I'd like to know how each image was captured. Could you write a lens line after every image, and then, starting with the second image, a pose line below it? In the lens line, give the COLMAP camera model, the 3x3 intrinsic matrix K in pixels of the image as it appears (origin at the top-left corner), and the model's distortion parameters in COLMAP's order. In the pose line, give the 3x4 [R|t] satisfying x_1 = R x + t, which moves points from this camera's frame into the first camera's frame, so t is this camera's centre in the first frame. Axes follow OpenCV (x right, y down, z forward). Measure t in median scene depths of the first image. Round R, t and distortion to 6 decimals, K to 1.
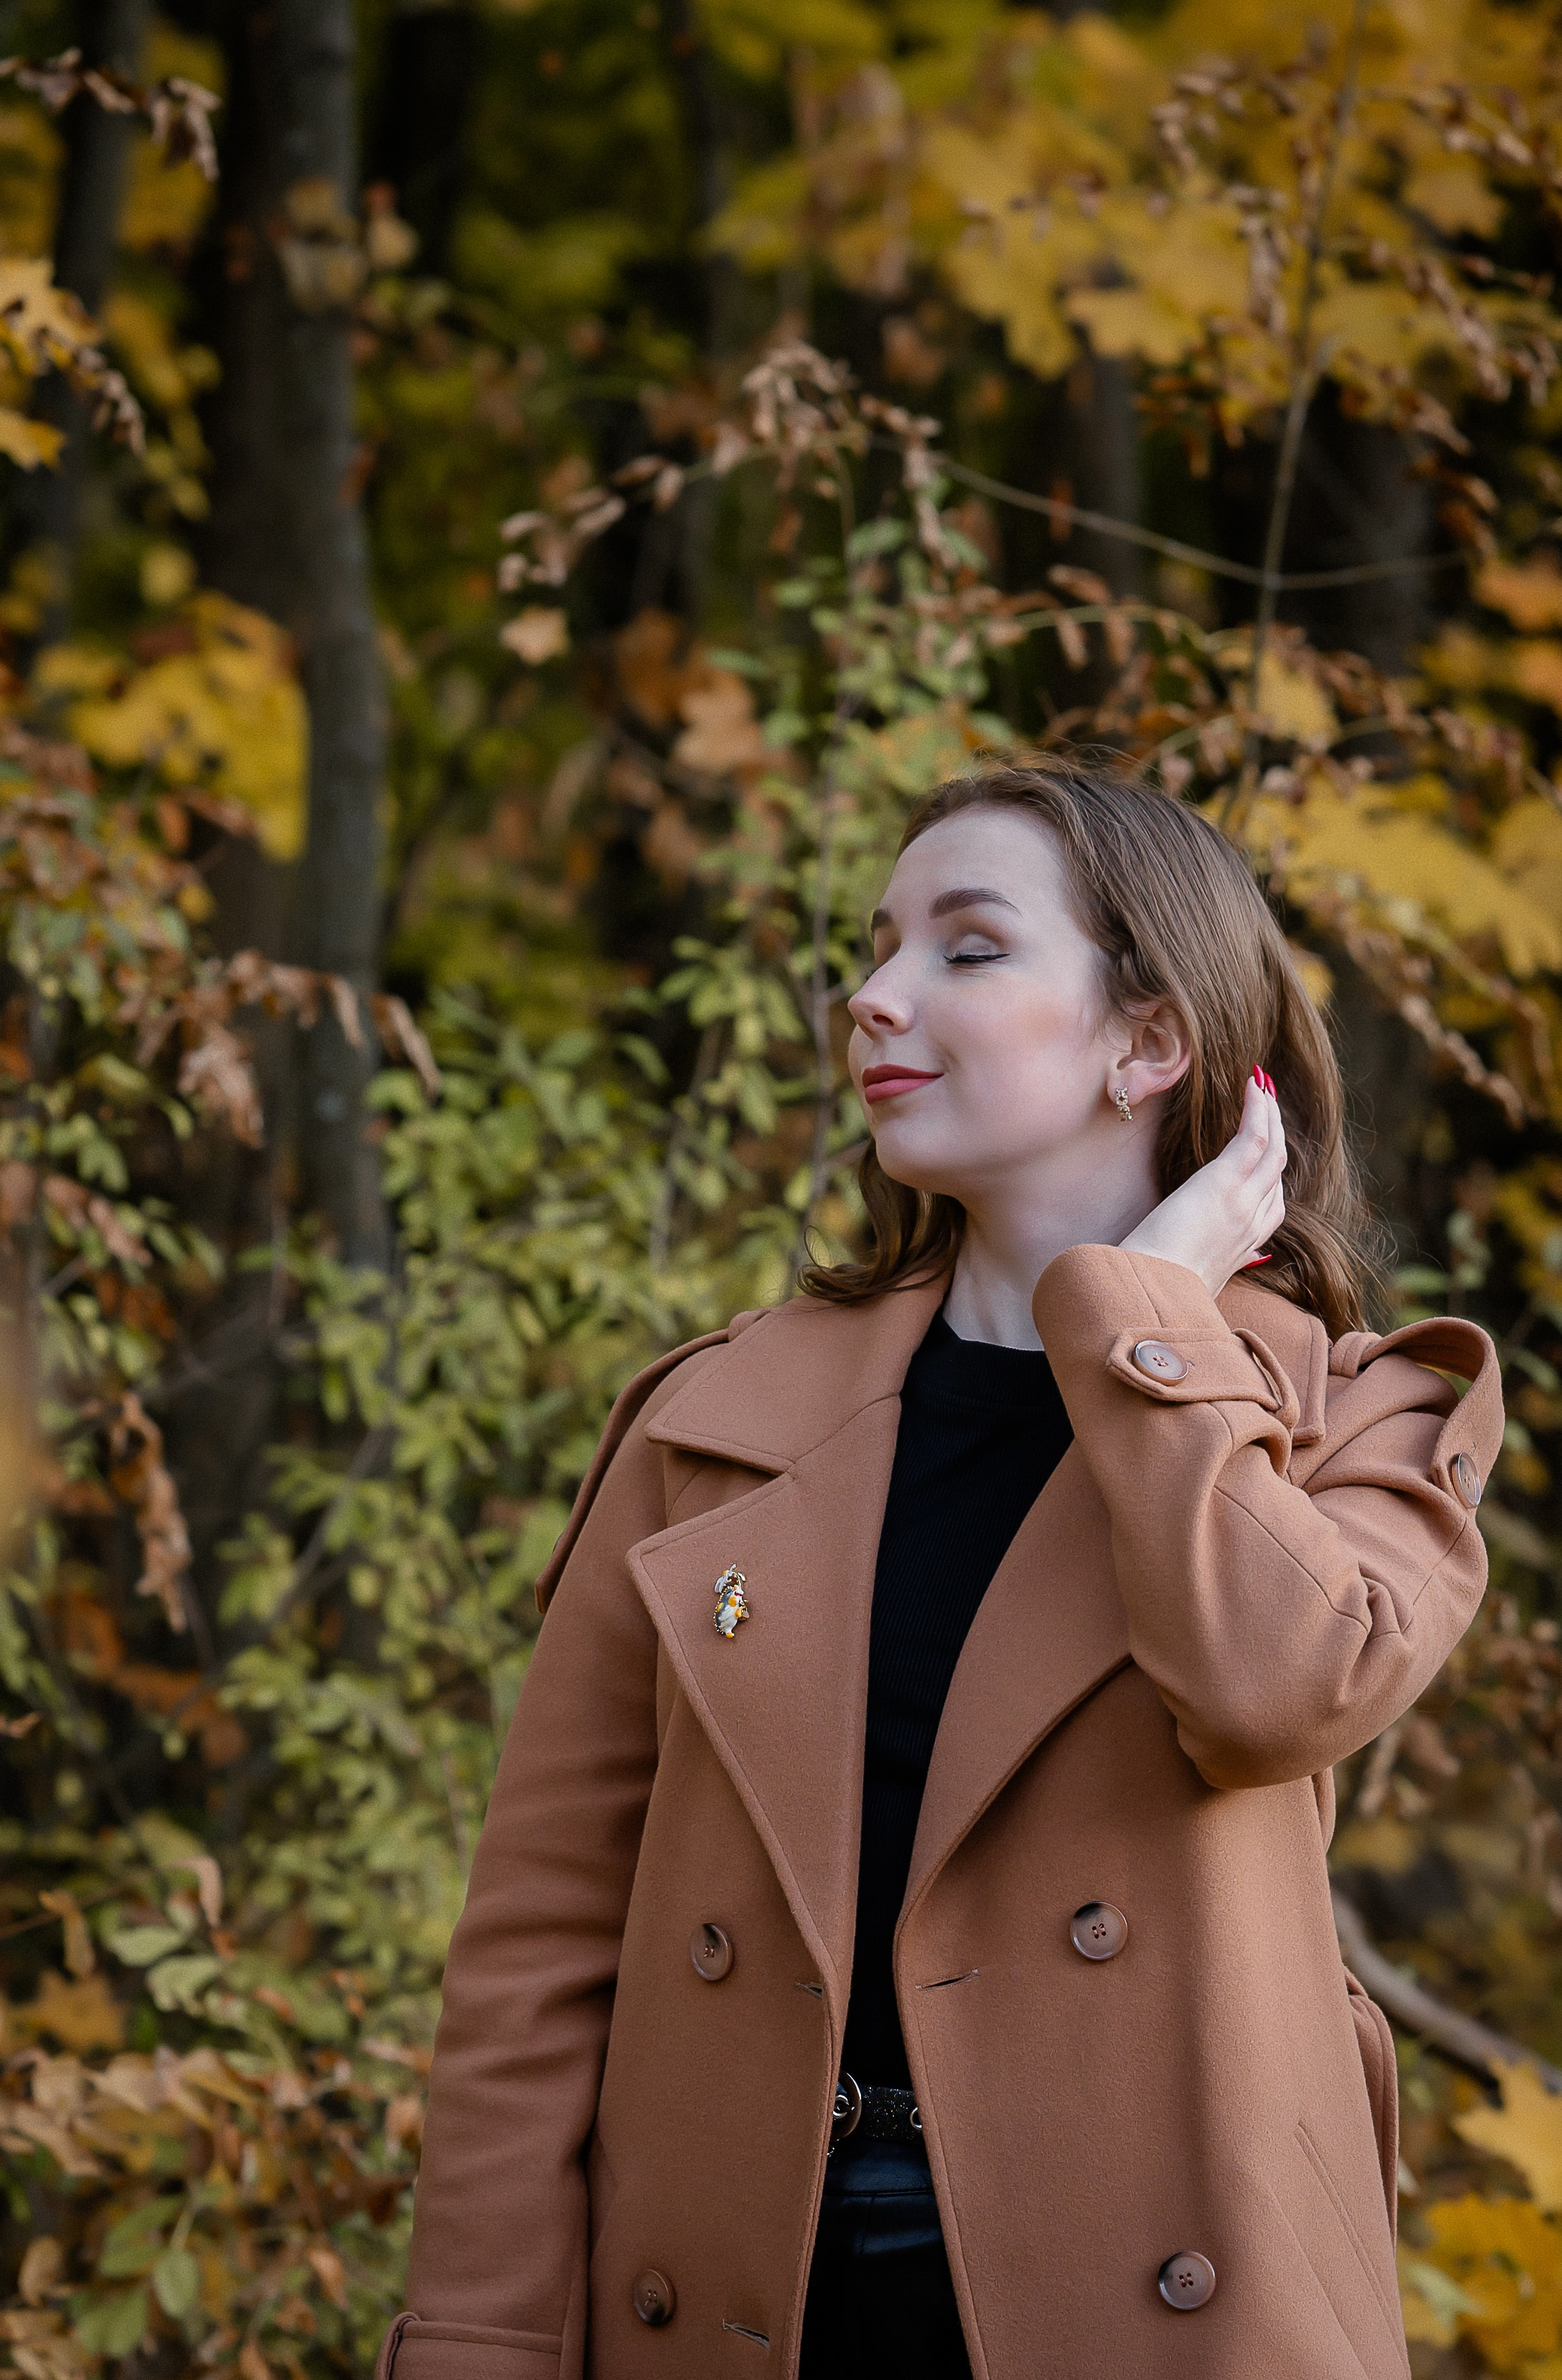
lens RADIAL K [[7743.6, 0, 779.8], [0, 7743.6, 1189.5], [0, 0, 1]] dist [-0.001512, 0.000000]
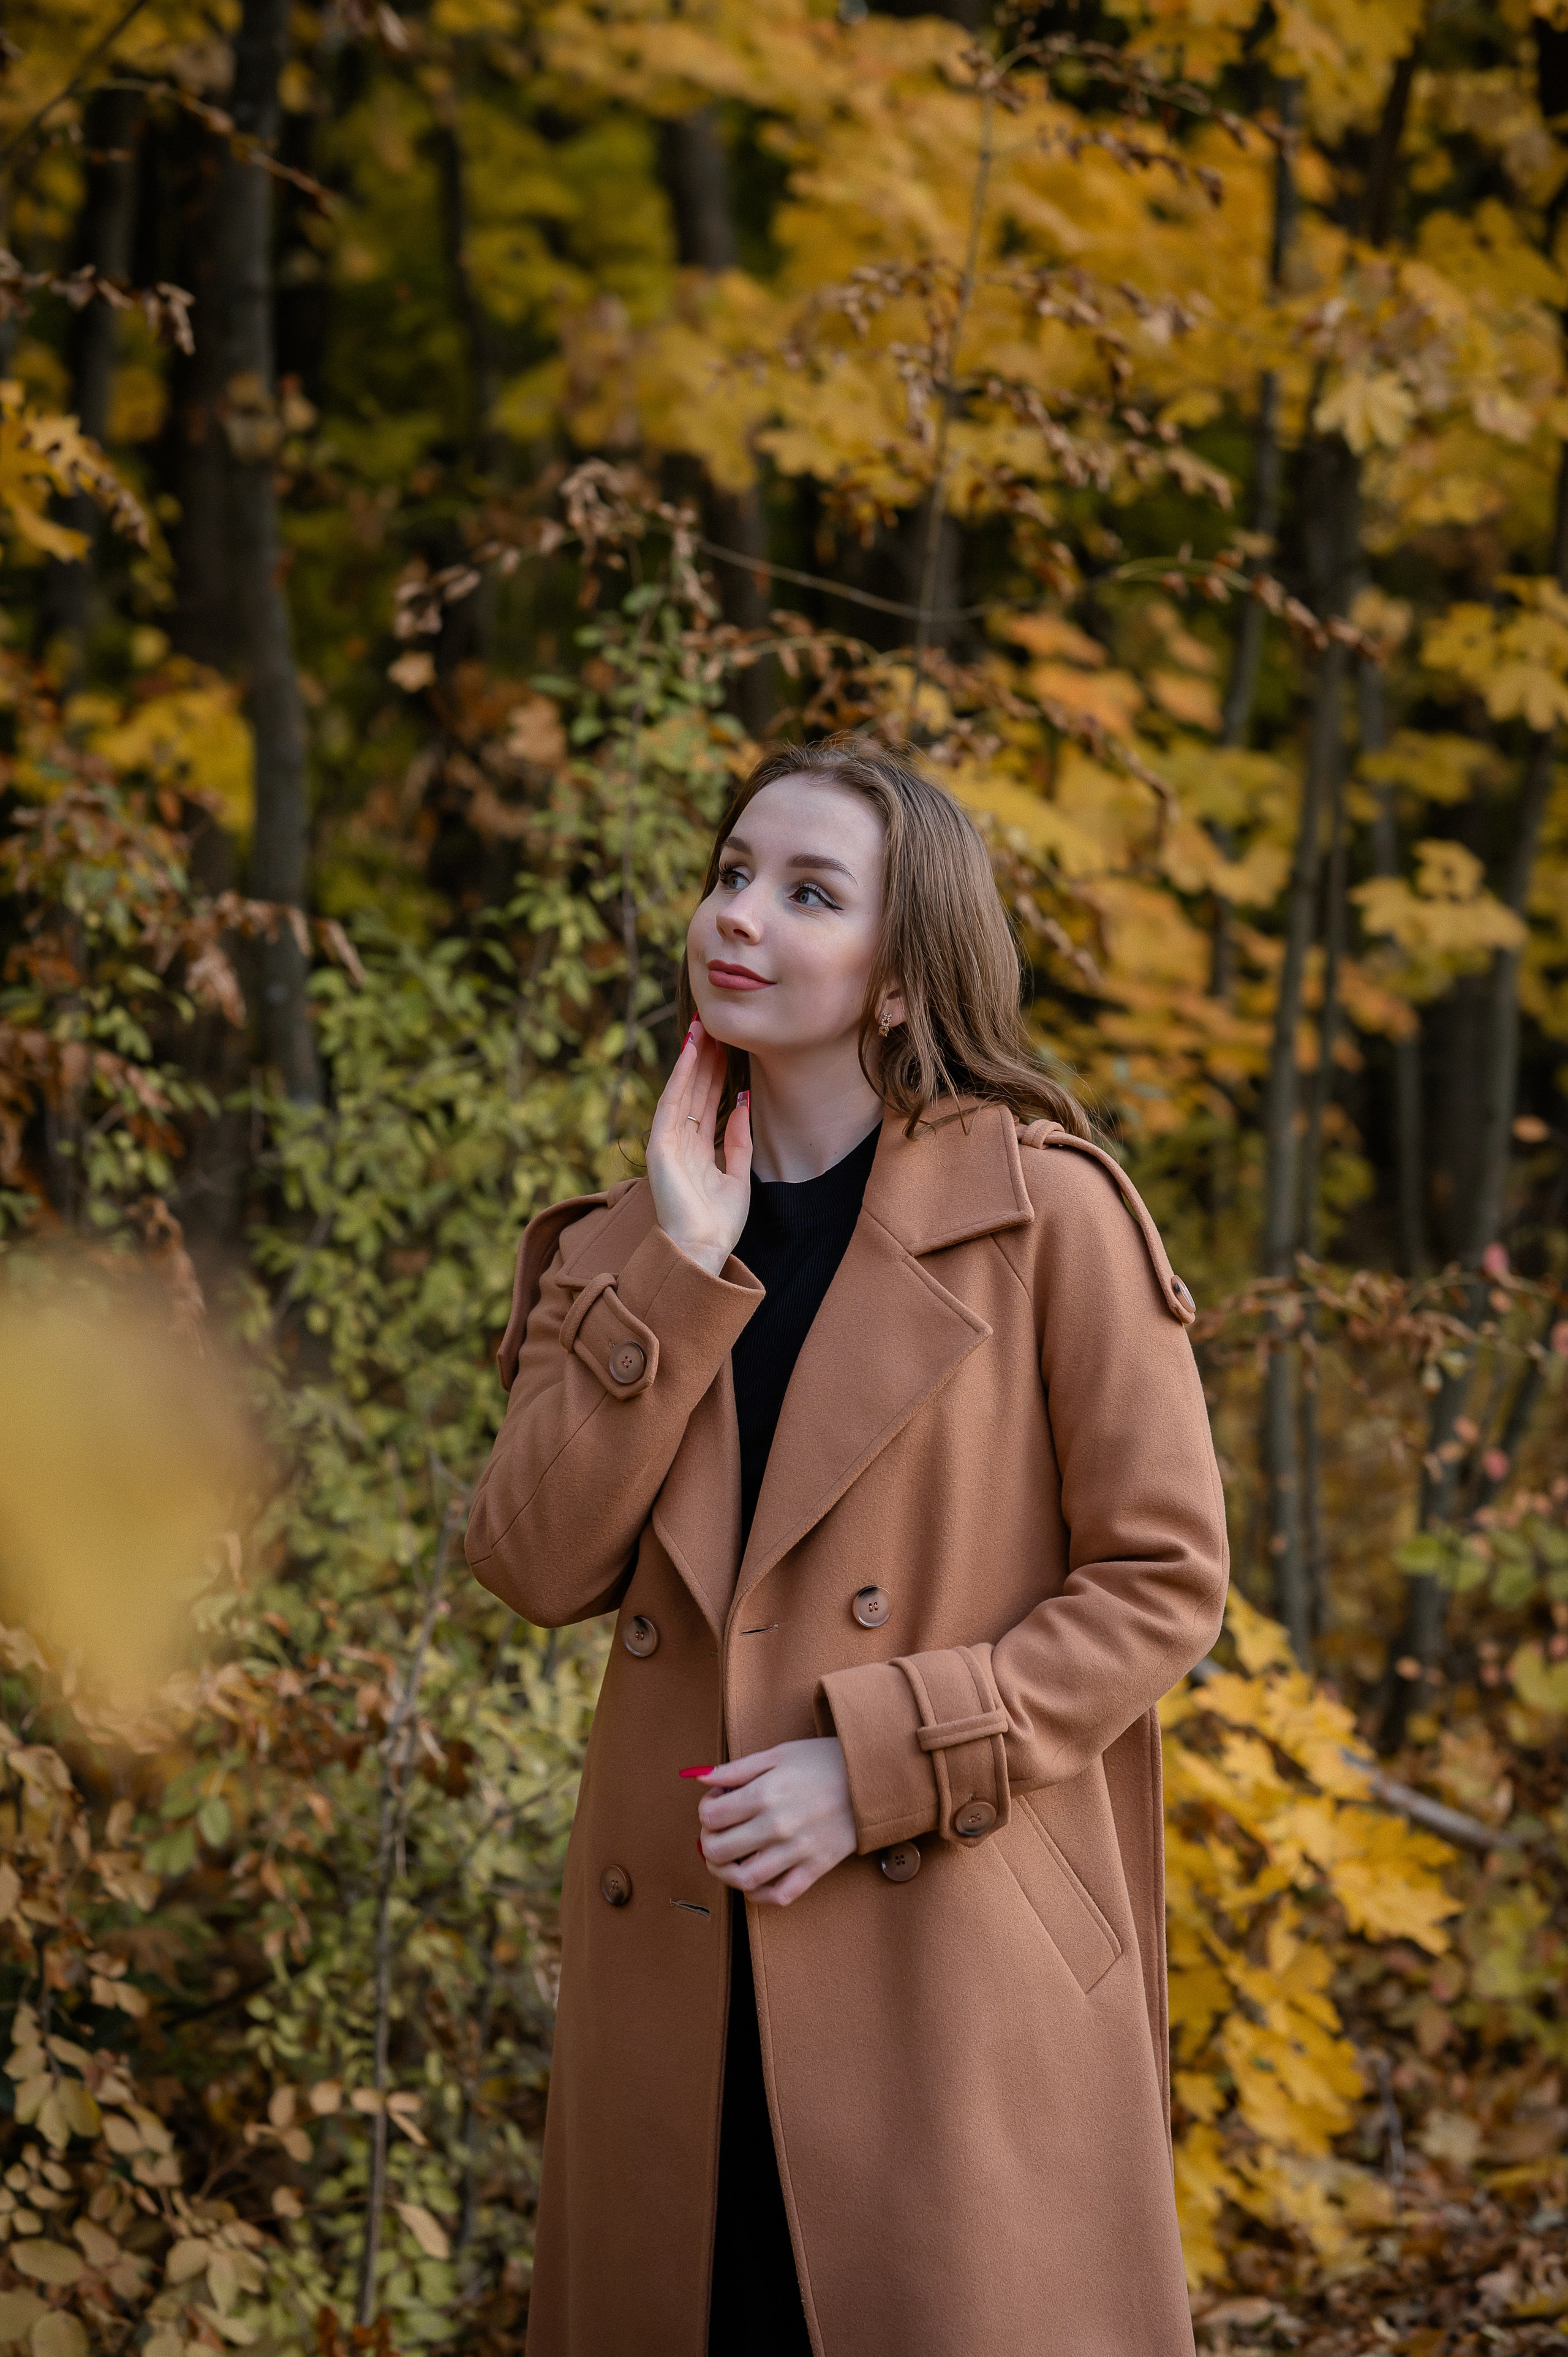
lens RADIAL K [[5824.7, 0, 877.5], [0, 5824.7, 1107.4], [0, 0, 1]] dist [0.042575, 0.000000]
pose [[0.998875, -0.032147, 0.034871, 0.014845], [0.031833, 0.999448, 0.009540, 0.003454], [-0.035158, -0.008420, 0.999346, -0.107465]]
